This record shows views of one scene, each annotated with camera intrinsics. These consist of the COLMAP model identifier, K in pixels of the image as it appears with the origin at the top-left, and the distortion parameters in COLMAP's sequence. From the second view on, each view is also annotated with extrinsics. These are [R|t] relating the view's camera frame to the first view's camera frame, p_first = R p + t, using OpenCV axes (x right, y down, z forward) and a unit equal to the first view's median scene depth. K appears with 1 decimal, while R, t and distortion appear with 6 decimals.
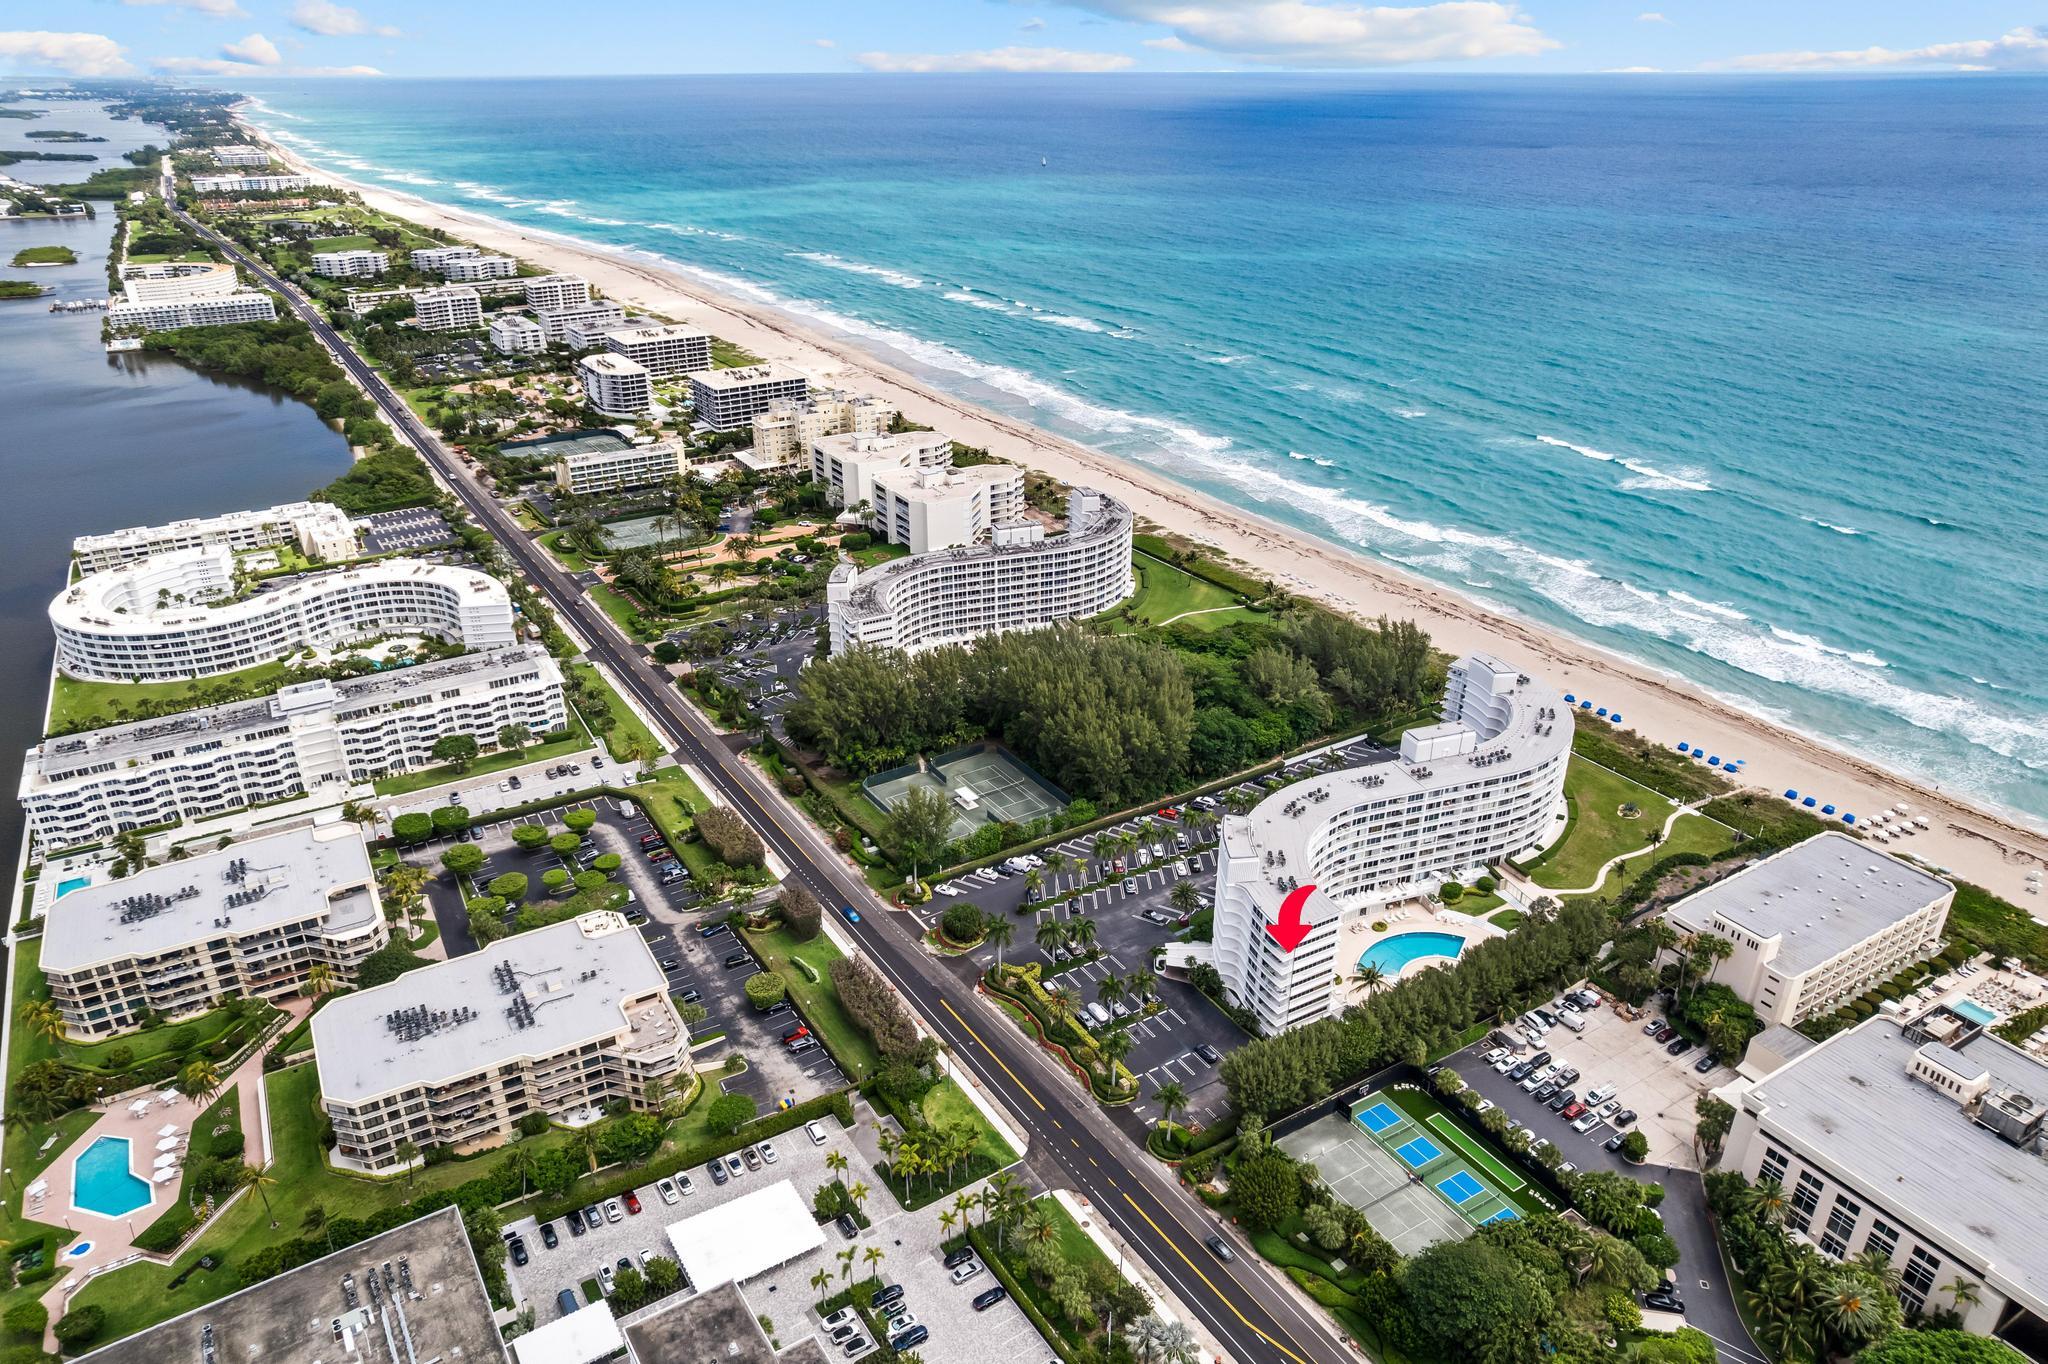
lens RADIAL K [[1347.0, 0, 1013.3], [0, 1347.0, 696.2], [0, 0, 1]] dist [-0.070919, 0.070187]
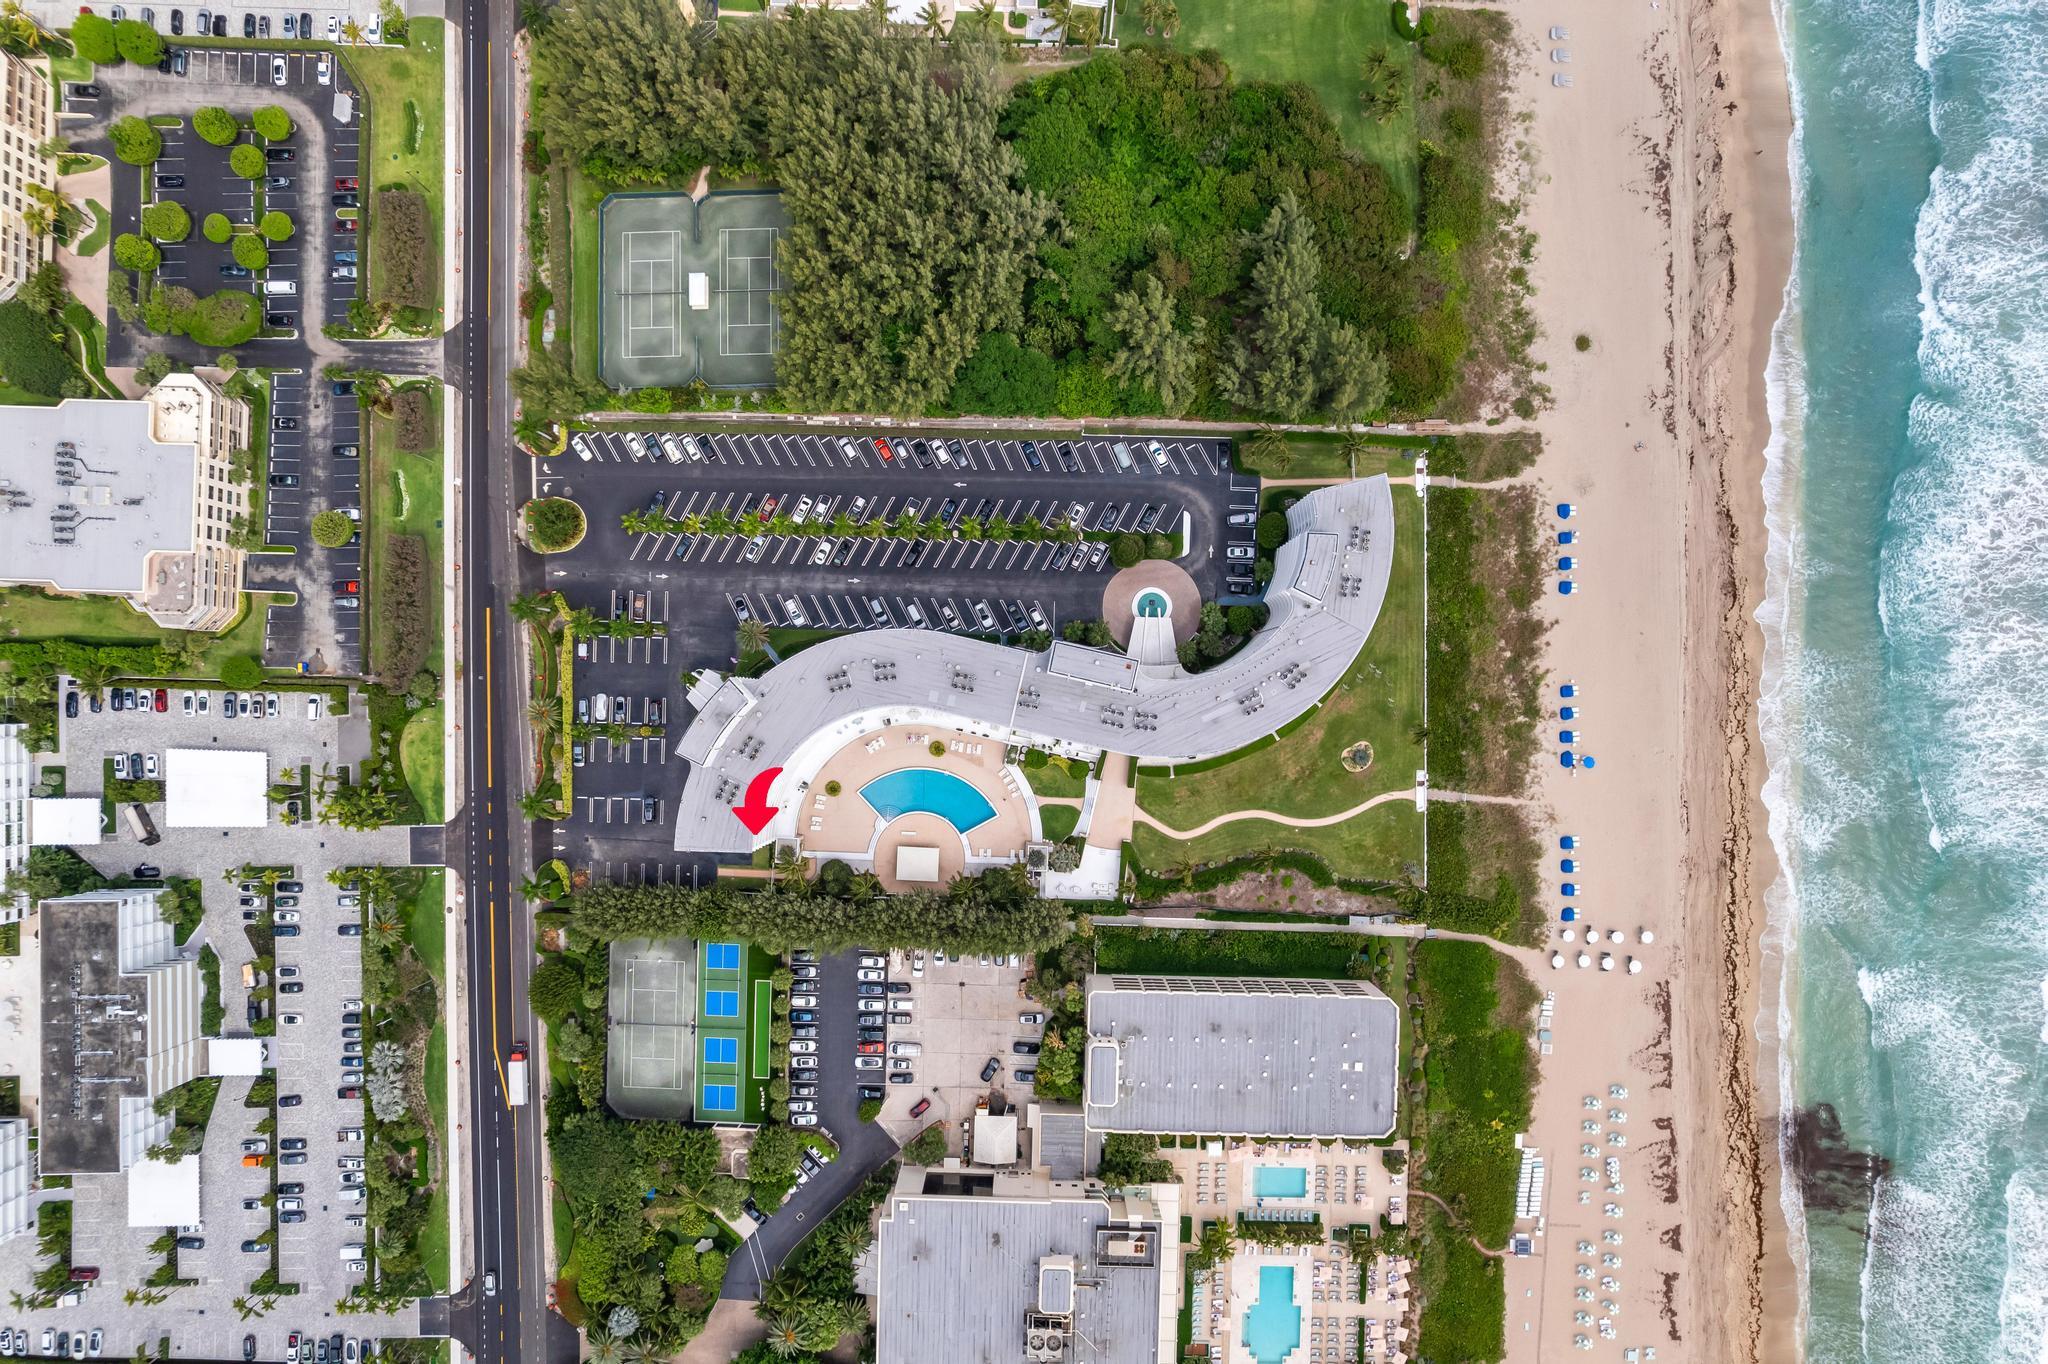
lens RADIAL K [[1347.0, 0, 1013.3], [0, 1347.0, 696.2], [0, 0, 1]] dist [-0.070919, 0.070187]
pose [[0.847018, 0.531391, -0.013572, 0.335321], [-0.217882, 0.370358, 0.902974, -0.756706], [0.484859, -0.761878, 0.429480, 0.696764]]
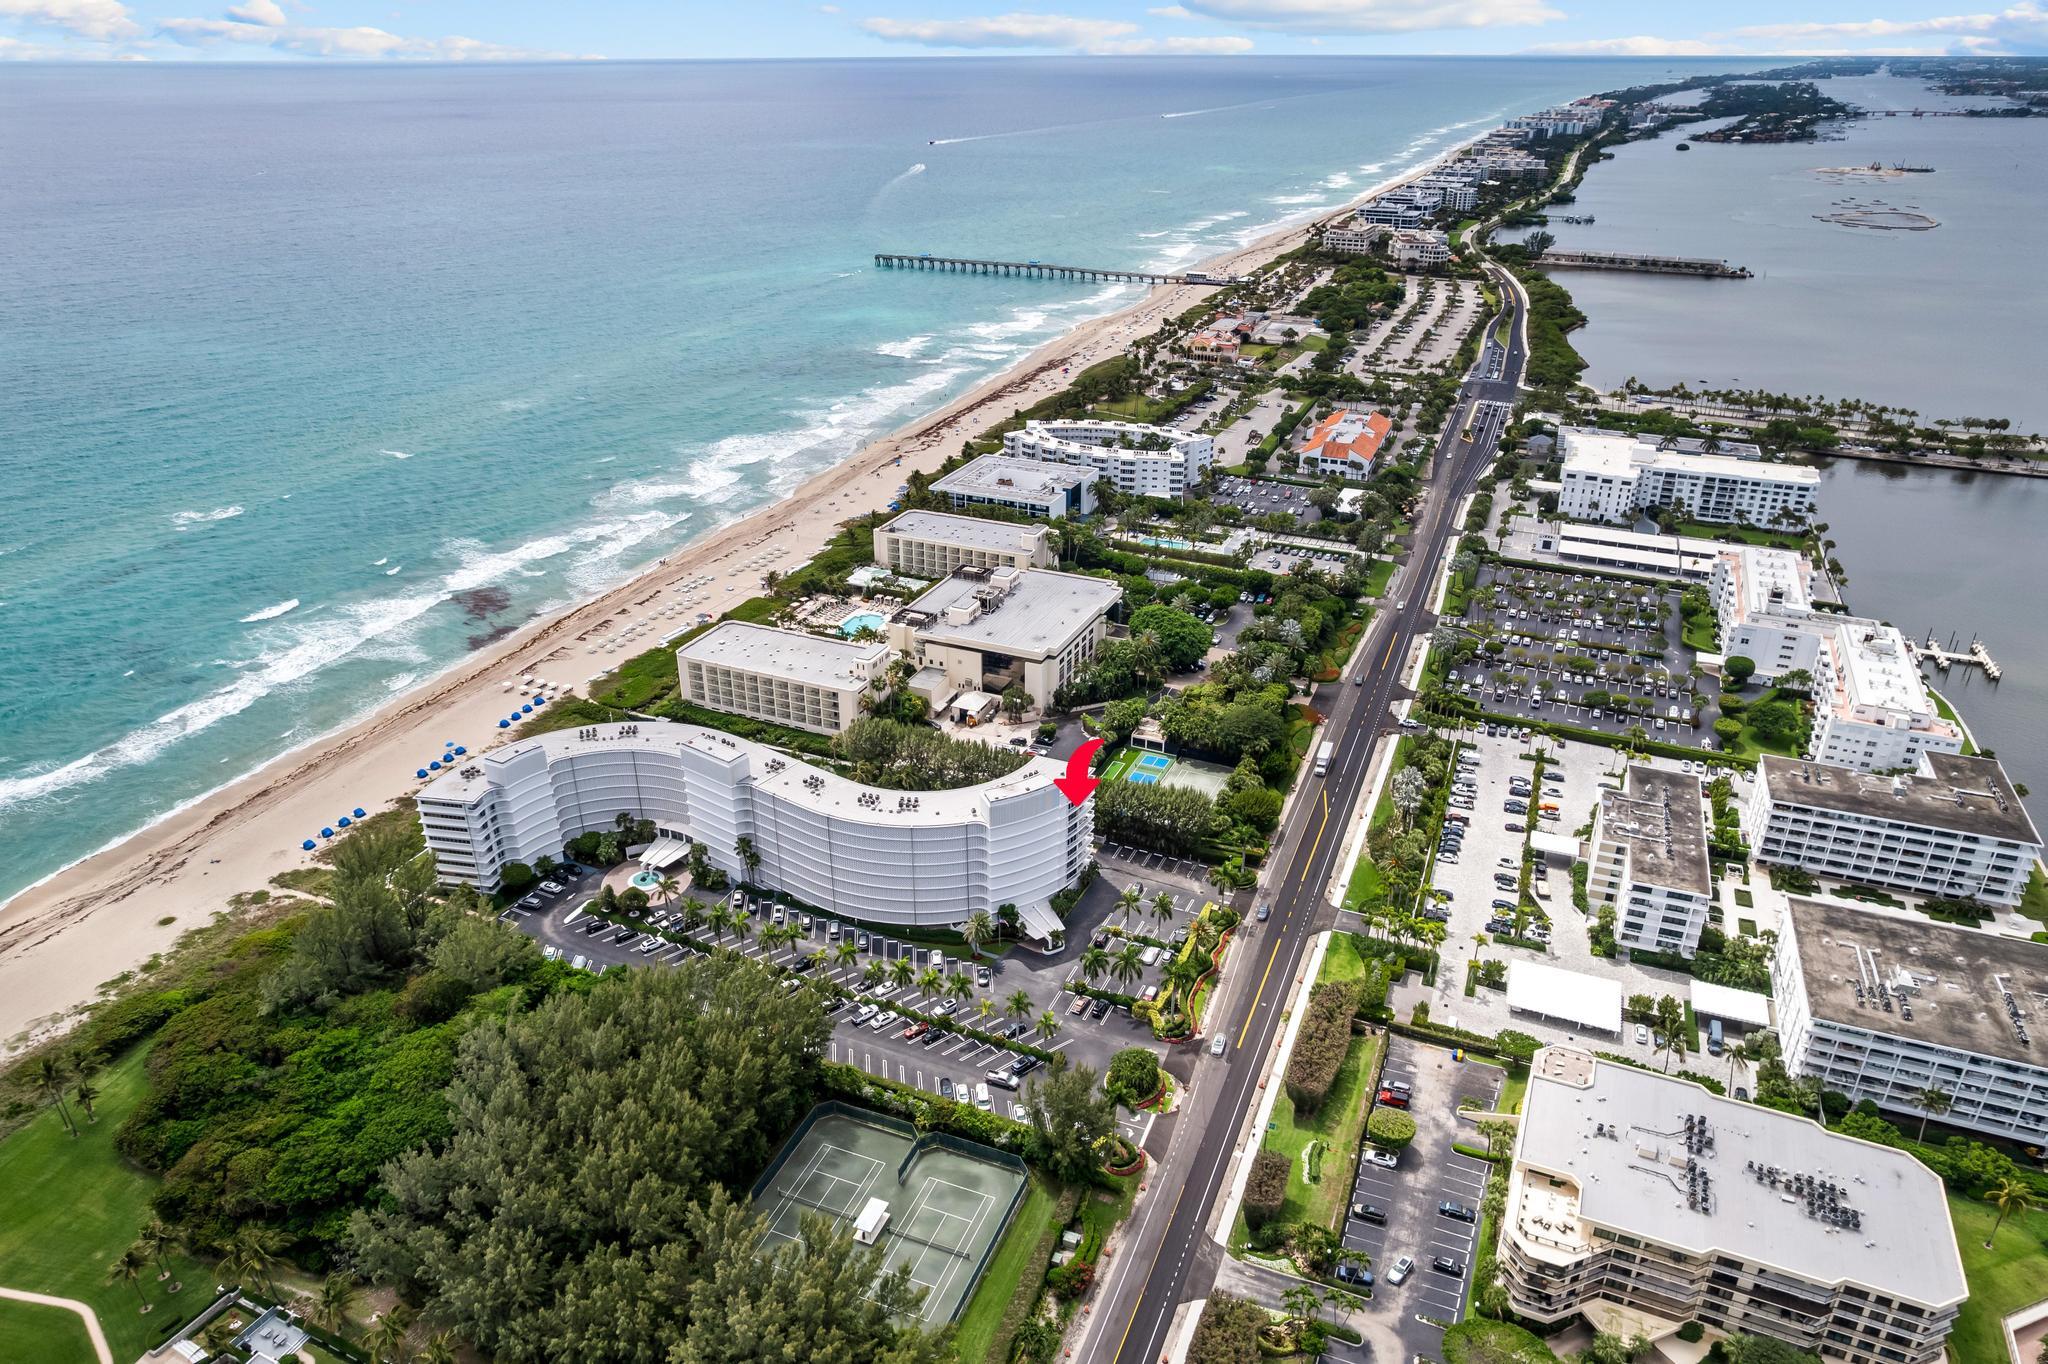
lens RADIAL K [[1347.0, 0, 1013.3], [0, 1347.0, 696.2], [0, 0, 1]] dist [-0.070919, 0.070187]
pose [[-0.573180, -0.350352, 0.740755, -0.571310], [0.366486, 0.698933, 0.614150, -0.581562], [-0.732907, 0.623495, -0.272216, 1.208168]]
